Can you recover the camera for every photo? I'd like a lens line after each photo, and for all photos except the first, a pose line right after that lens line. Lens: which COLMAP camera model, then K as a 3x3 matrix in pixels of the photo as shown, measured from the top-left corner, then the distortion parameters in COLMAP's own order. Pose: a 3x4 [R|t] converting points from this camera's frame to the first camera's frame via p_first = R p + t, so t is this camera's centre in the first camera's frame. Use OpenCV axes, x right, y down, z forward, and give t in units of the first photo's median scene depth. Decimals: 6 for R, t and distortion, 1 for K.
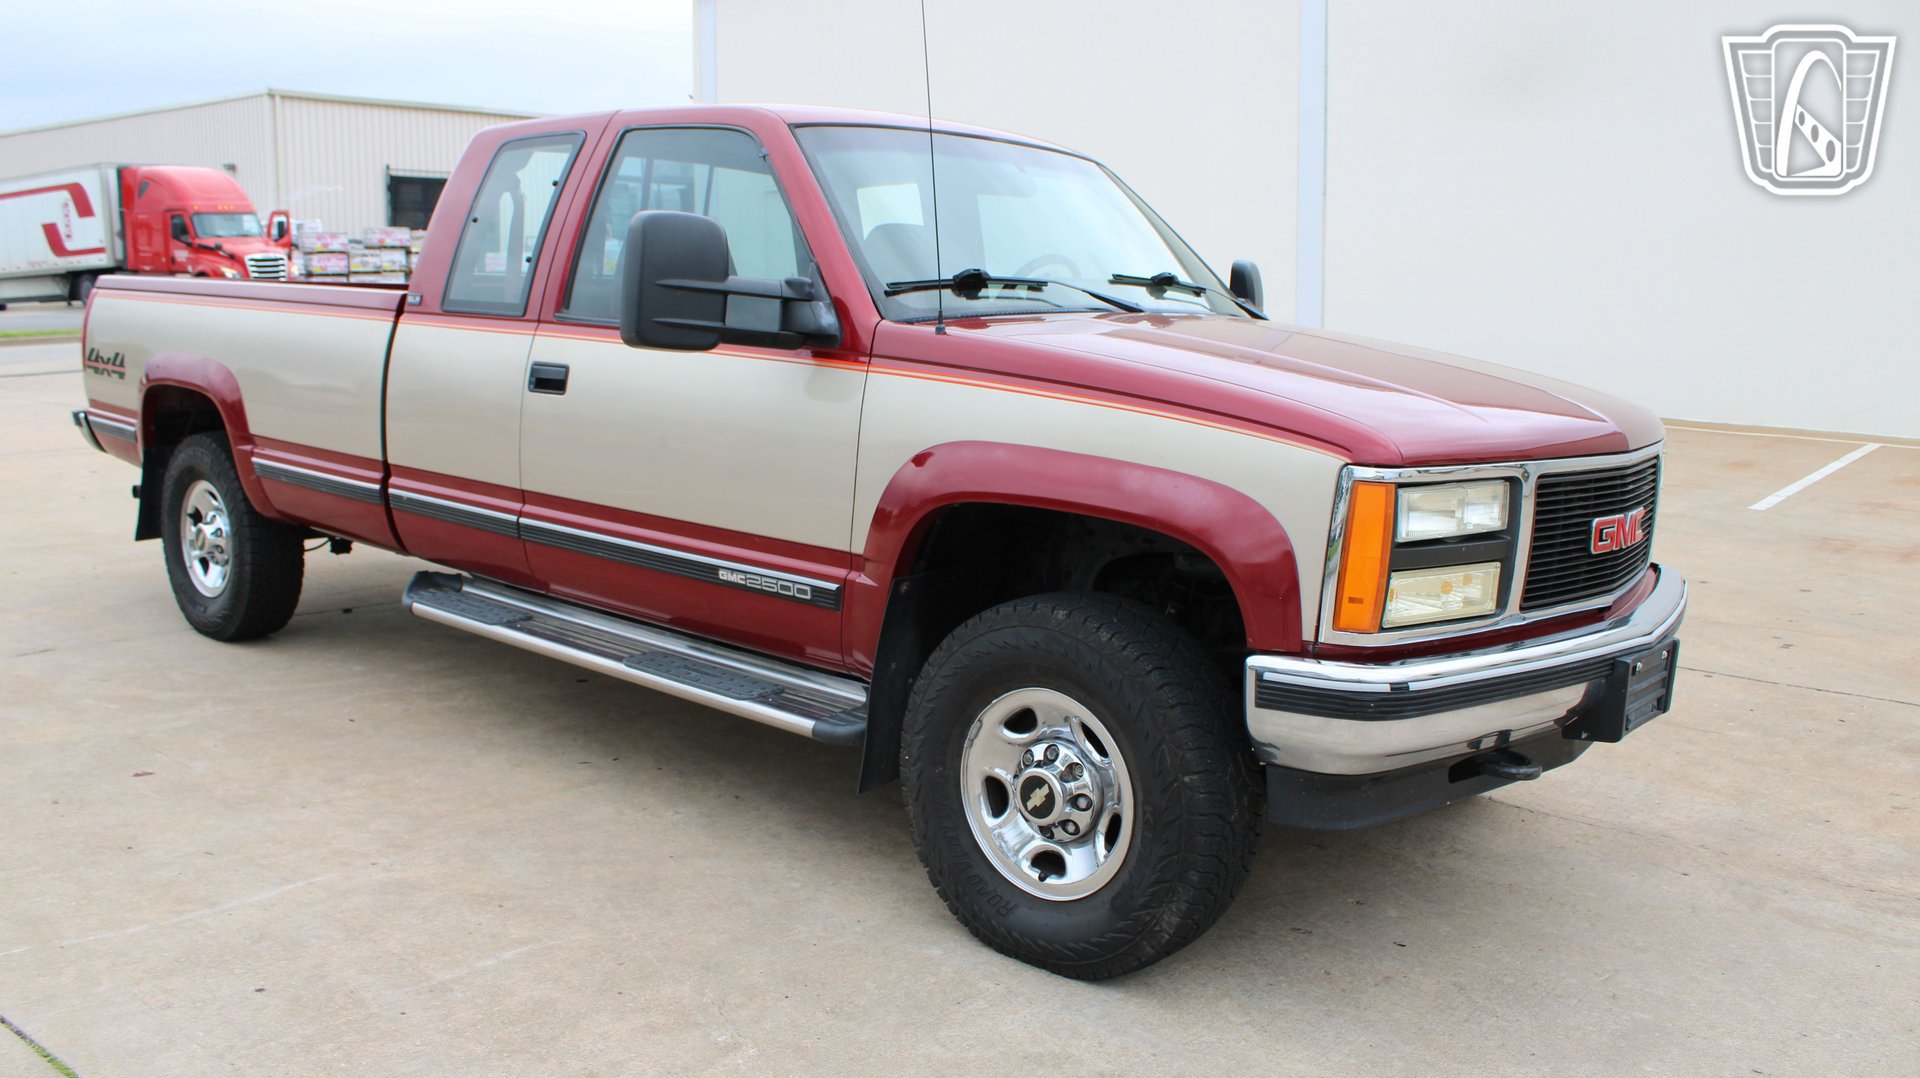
lens RADIAL K [[1595.7, 0, 946.1], [0, 1595.7, 534.8], [0, 0, 1]] dist [-0.168102, 0.150230]
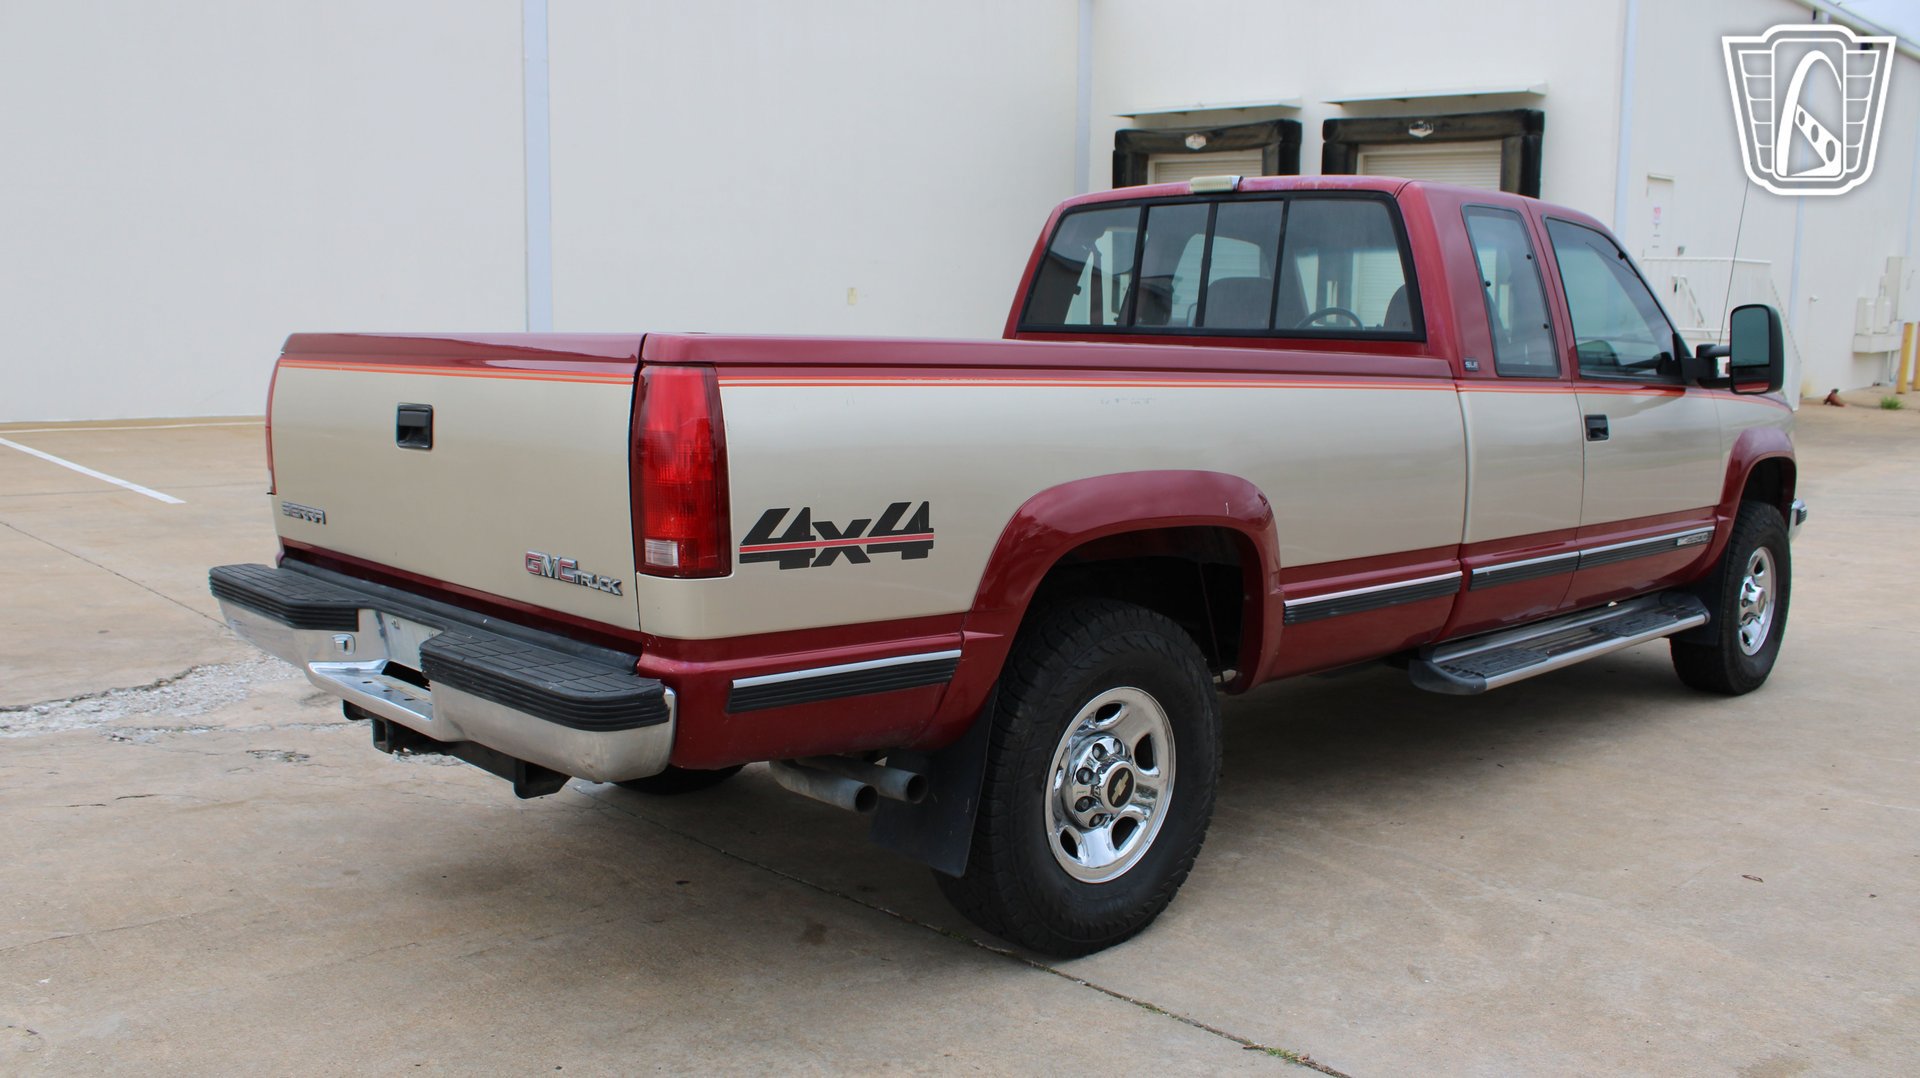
lens RADIAL K [[1595.7, 0, 946.1], [0, 1595.7, 534.8], [0, 0, 1]] dist [-0.168102, 0.150230]
pose [[0.091266, -0.157848, 0.983237, -1.548217], [0.135882, 0.980096, 0.144731, -0.271147], [-0.986512, 0.120395, 0.110899, 1.438569]]
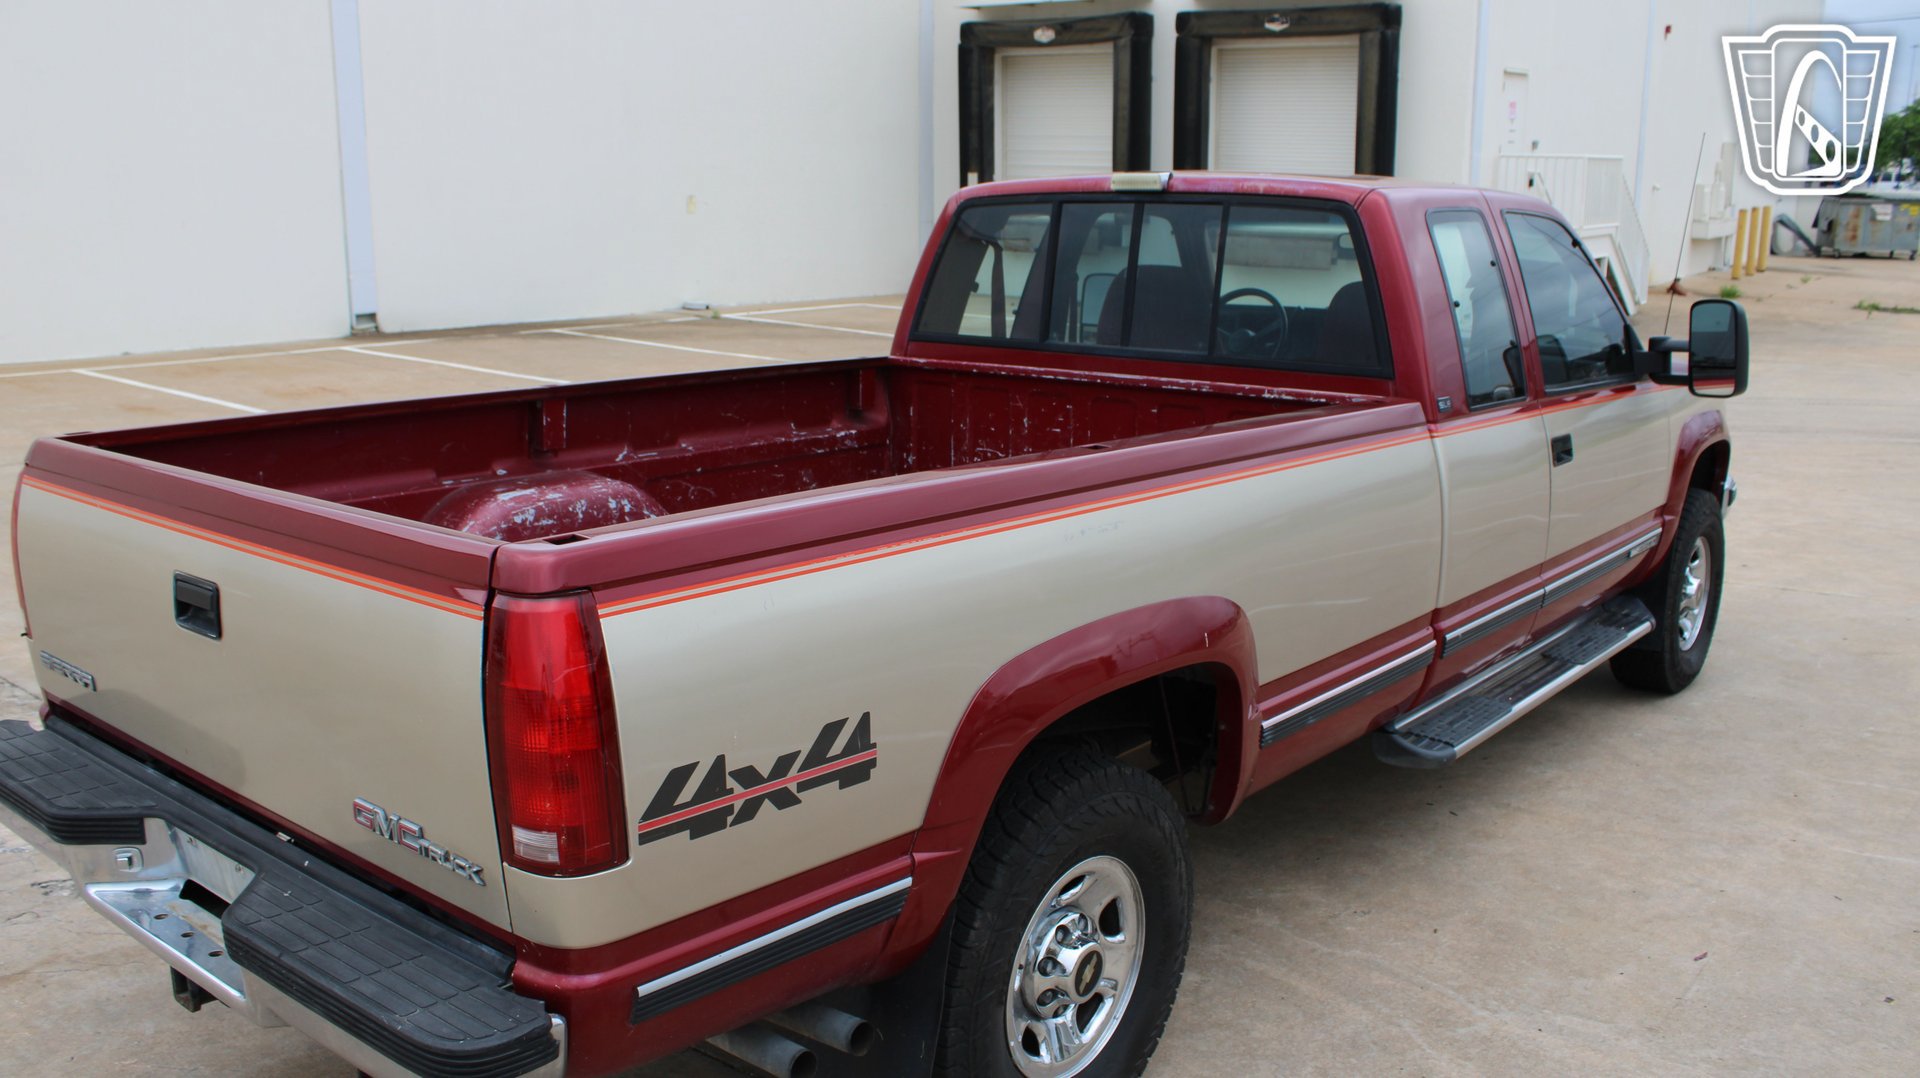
lens RADIAL K [[1592.2, 0, 946.4], [0, 1592.2, 536.7], [0, 0, 1]] dist [-0.166502, 0.146694]
pose [[-0.011987, -0.236041, 0.971669, -1.367578], [0.147190, 0.960737, 0.235201, -0.374265], [-0.989036, 0.145839, 0.023226, 1.476339]]
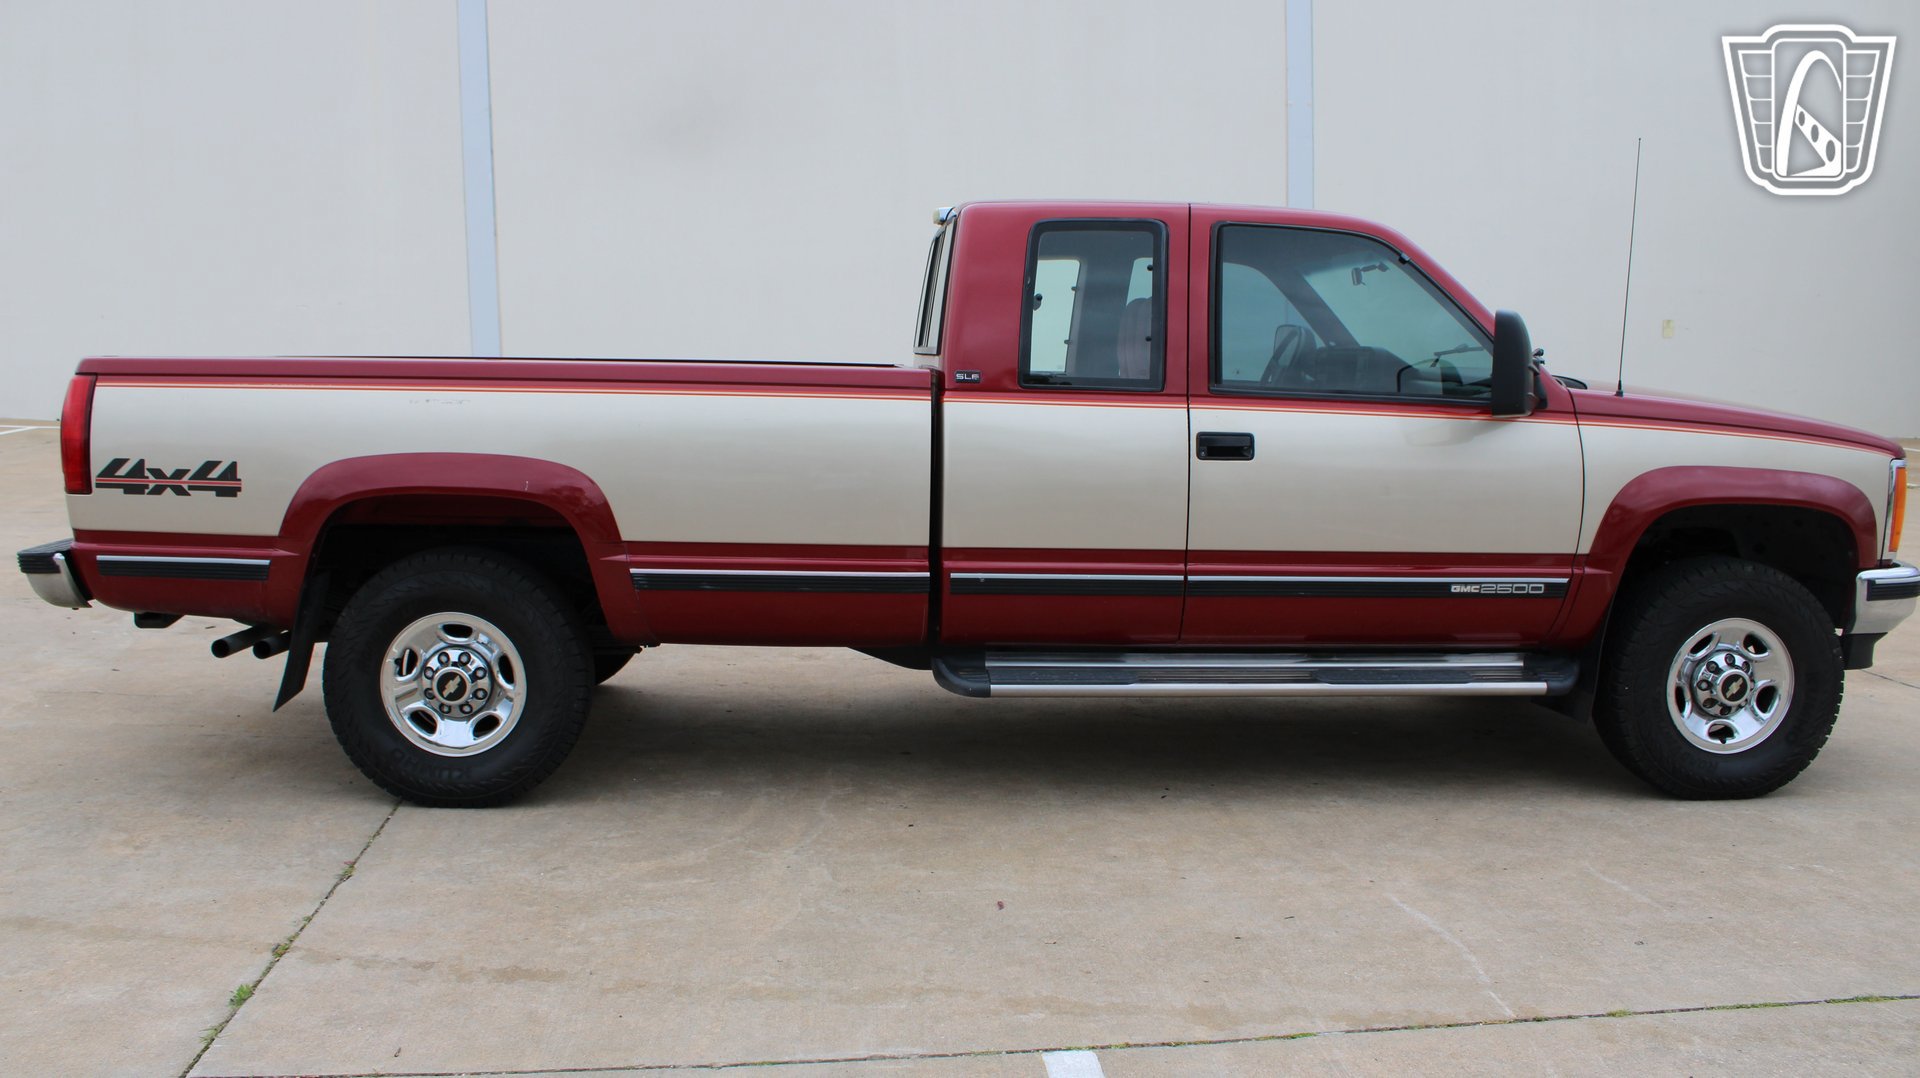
lens RADIAL K [[1595.5, 0, 946.3], [0, 1595.5, 527.9], [0, 0, 1]] dist [-0.168045, 0.150883]
pose [[0.709093, -0.103322, 0.697504, -1.245065], [0.118191, 0.992627, 0.026883, -0.100911], [-0.695139, 0.063376, 0.716076, 0.356128]]
